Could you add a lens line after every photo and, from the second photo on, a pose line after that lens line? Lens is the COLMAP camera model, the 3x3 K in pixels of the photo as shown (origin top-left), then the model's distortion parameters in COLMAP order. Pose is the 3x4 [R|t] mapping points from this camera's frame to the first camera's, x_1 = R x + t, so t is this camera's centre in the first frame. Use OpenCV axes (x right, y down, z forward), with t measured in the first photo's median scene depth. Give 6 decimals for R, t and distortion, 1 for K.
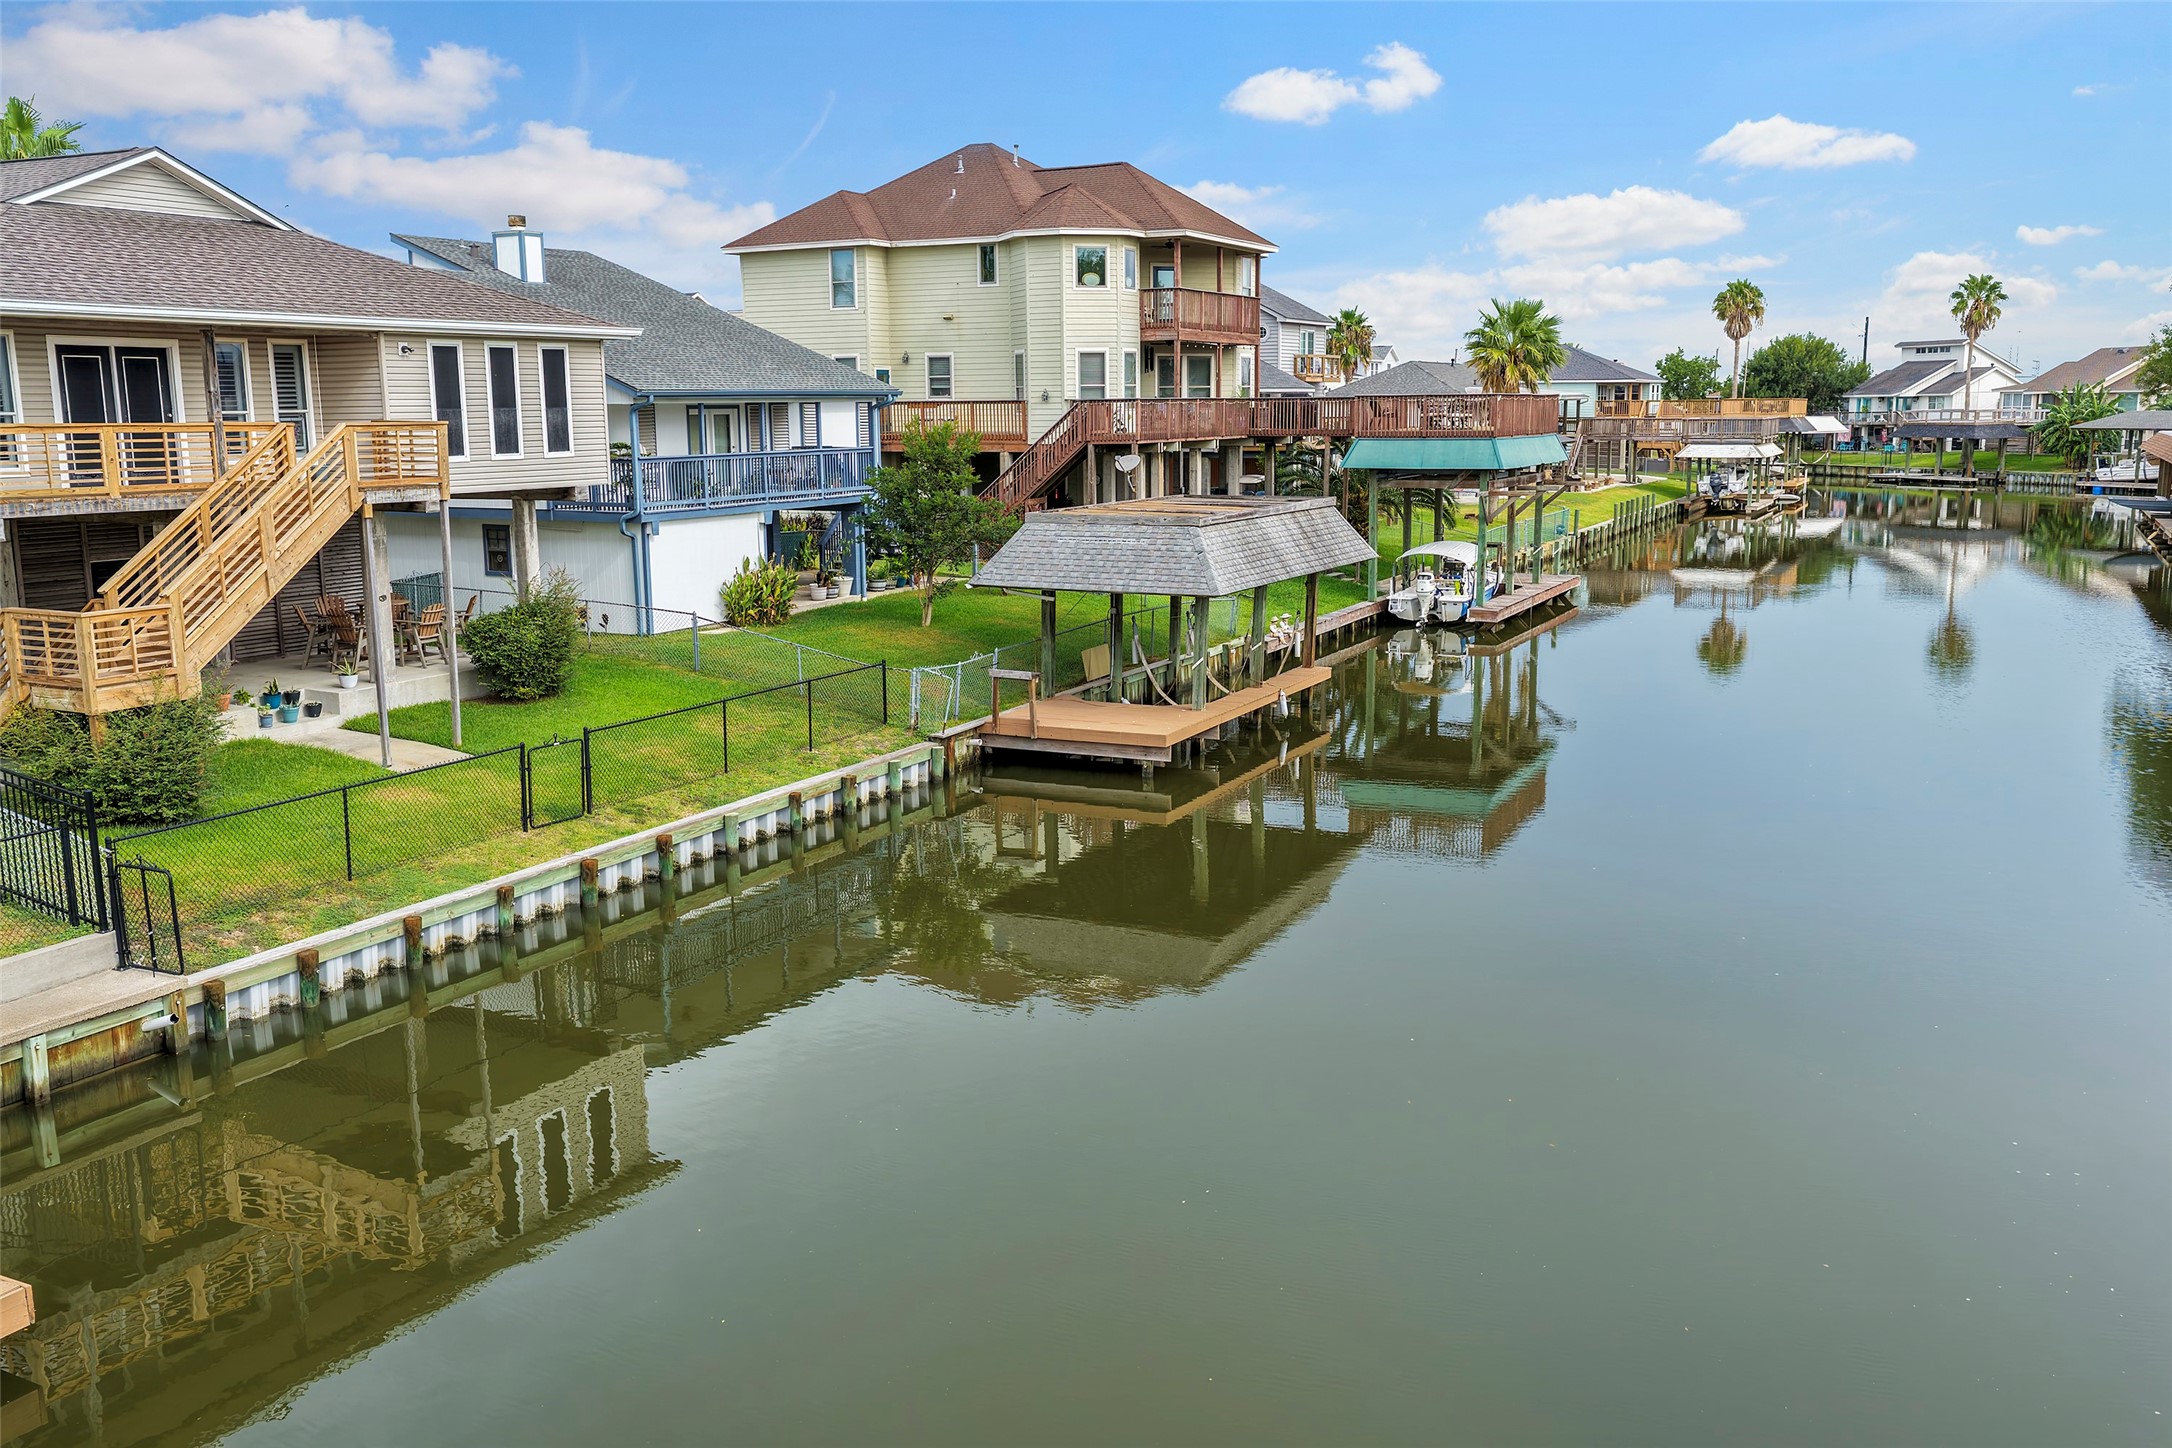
lens RADIAL K [[1779.2, 0, 1143.2], [0, 1779.2, 720.8], [0, 0, 1]] dist [-0.003726, -0.003424]
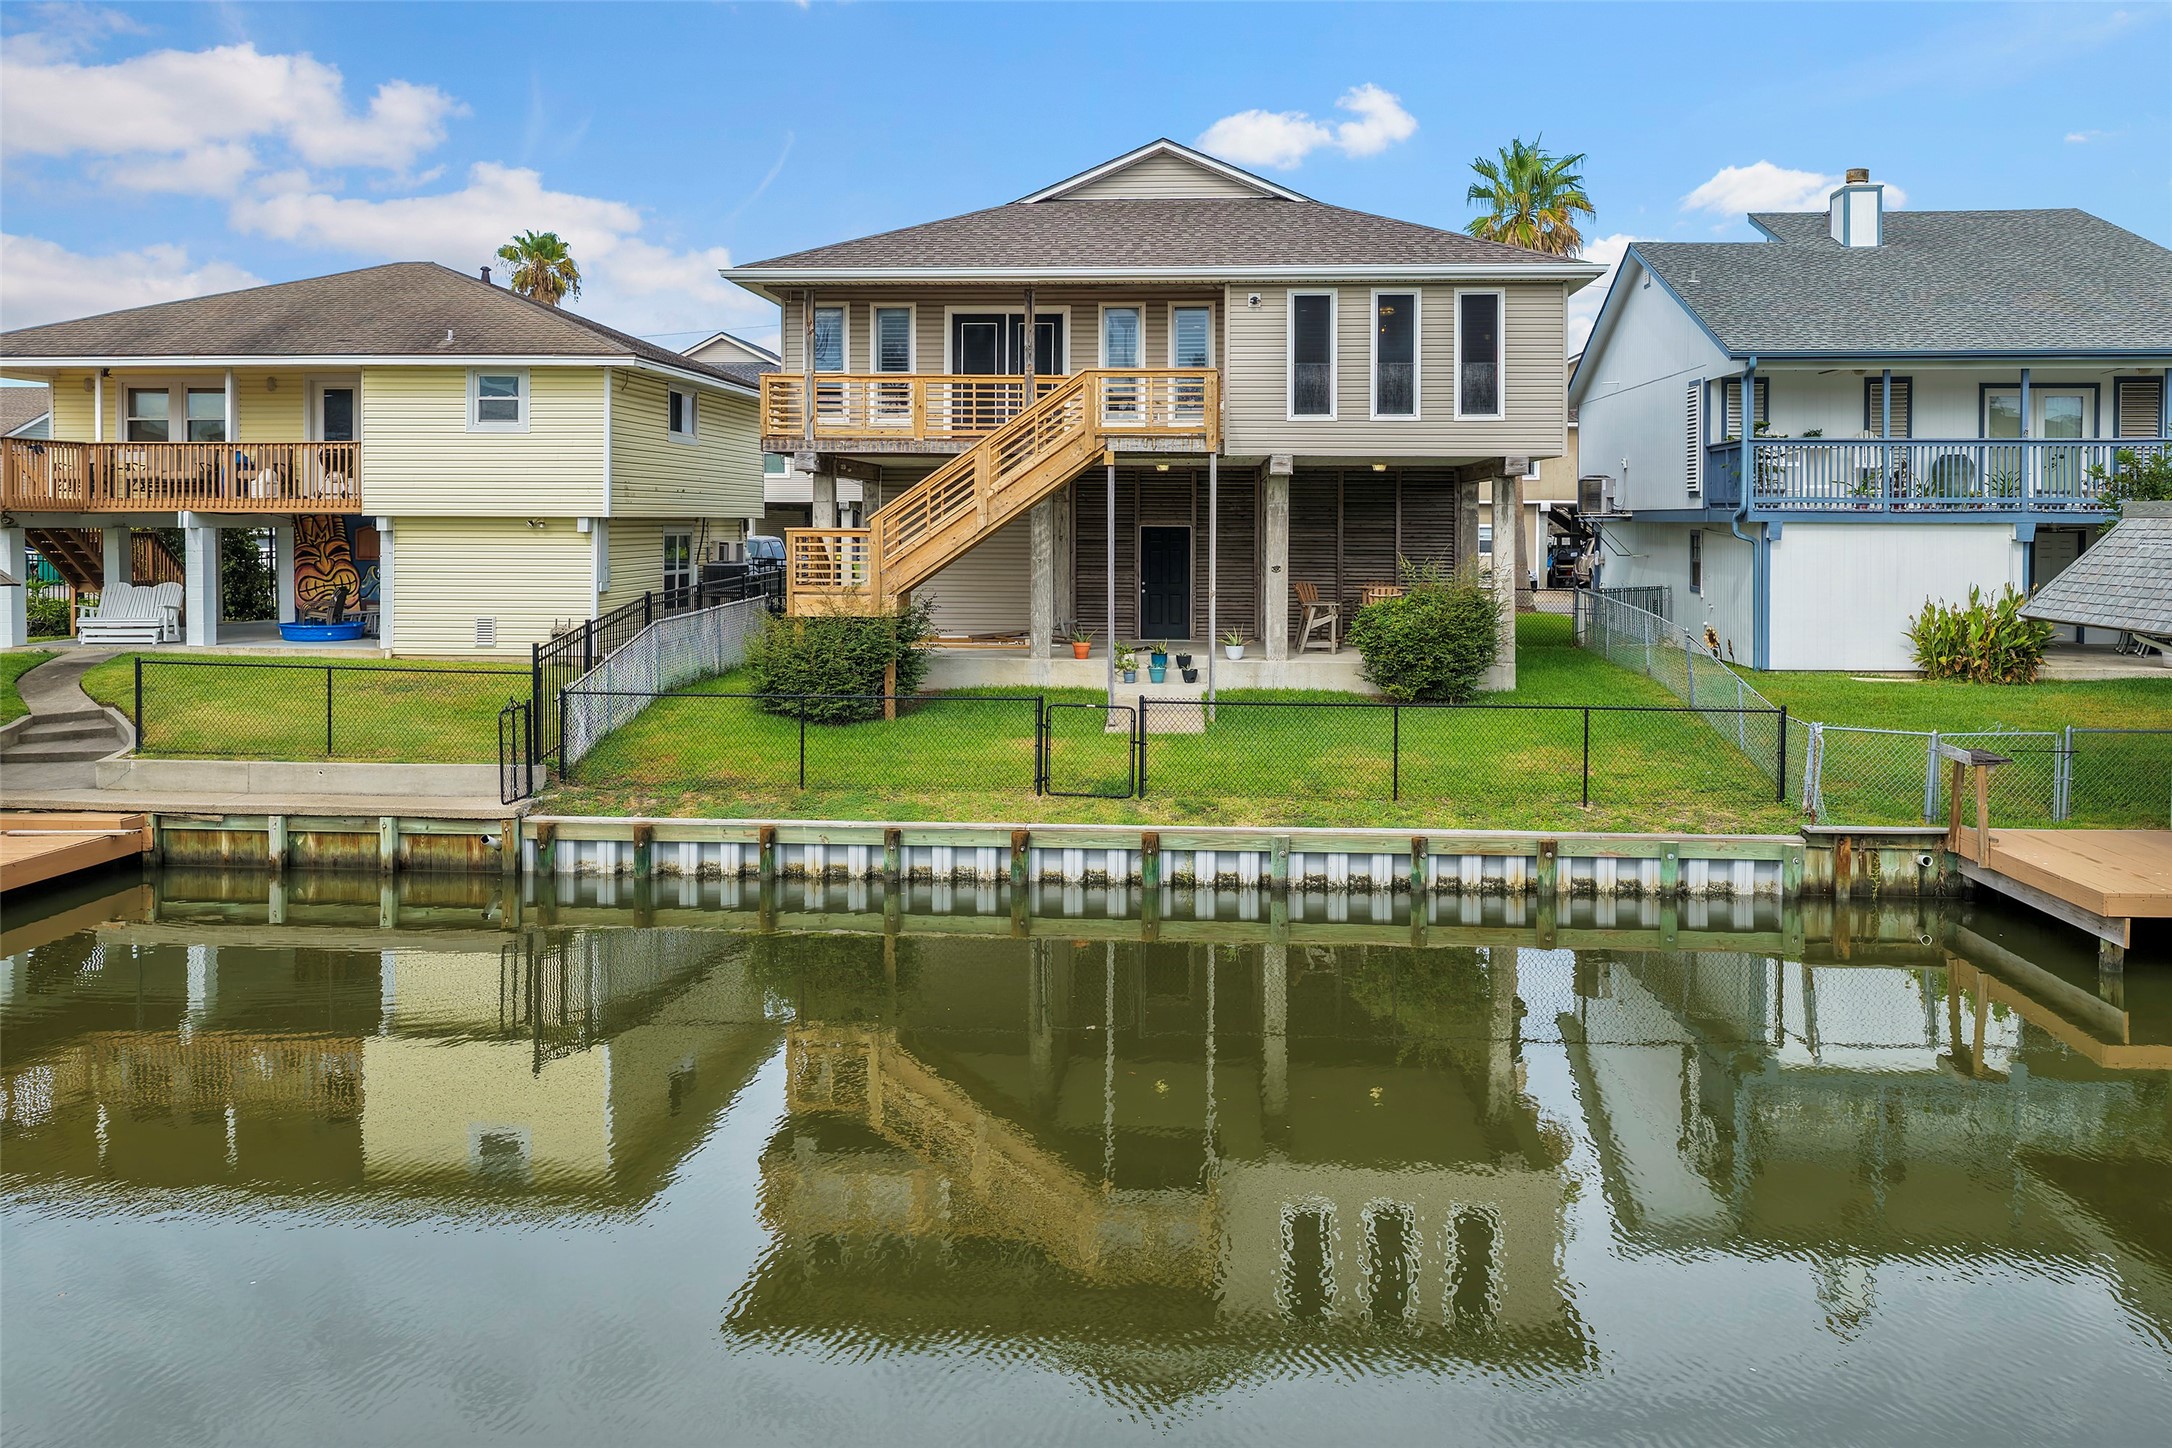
lens RADIAL K [[1843.7, 0, 1092.6], [0, 1843.7, 568.5], [0, 0, 1]] dist [-0.013347, -0.000875]
pose [[0.370402, 0.031054, -0.928352, 0.457522], [-0.168175, 0.985166, -0.034145, -0.020510], [0.913520, 0.168774, 0.370130, 0.573308]]
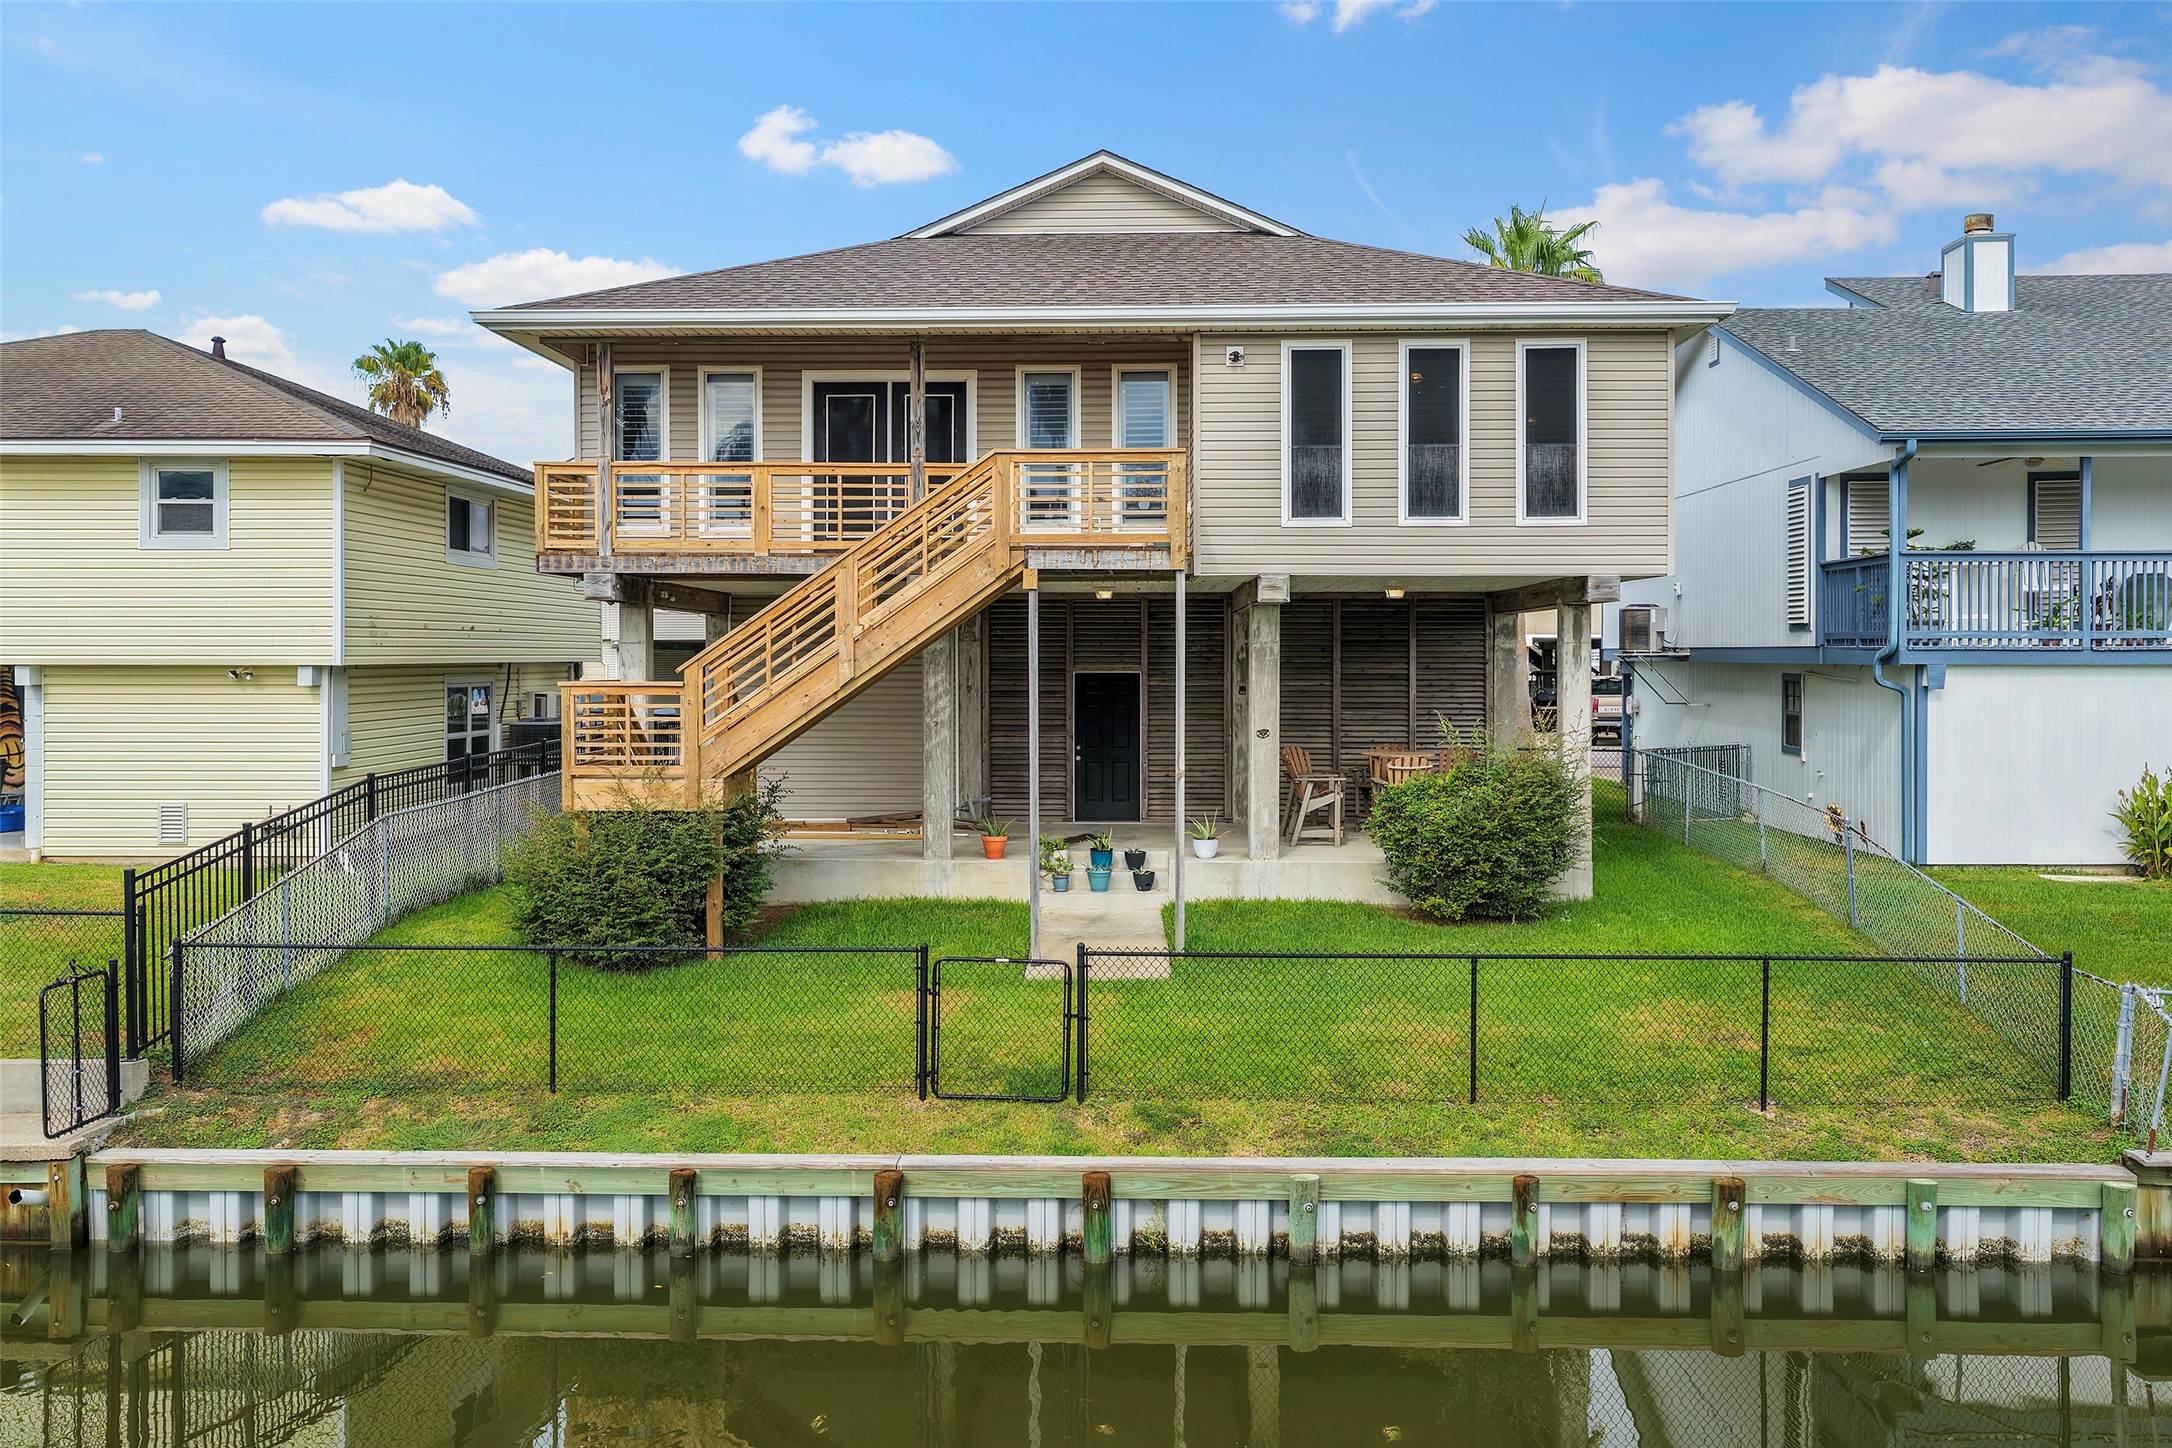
lens RADIAL K [[1819.3, 0, 1084.8], [0, 1819.3, 689.0], [0, 0, 1]] dist [0.001411, 0.005818]
pose [[0.401952, 0.022260, -0.915390, 0.187556], [-0.161608, 0.985736, -0.046992, -0.043768], [0.901287, 0.166823, 0.399816, 0.684517]]
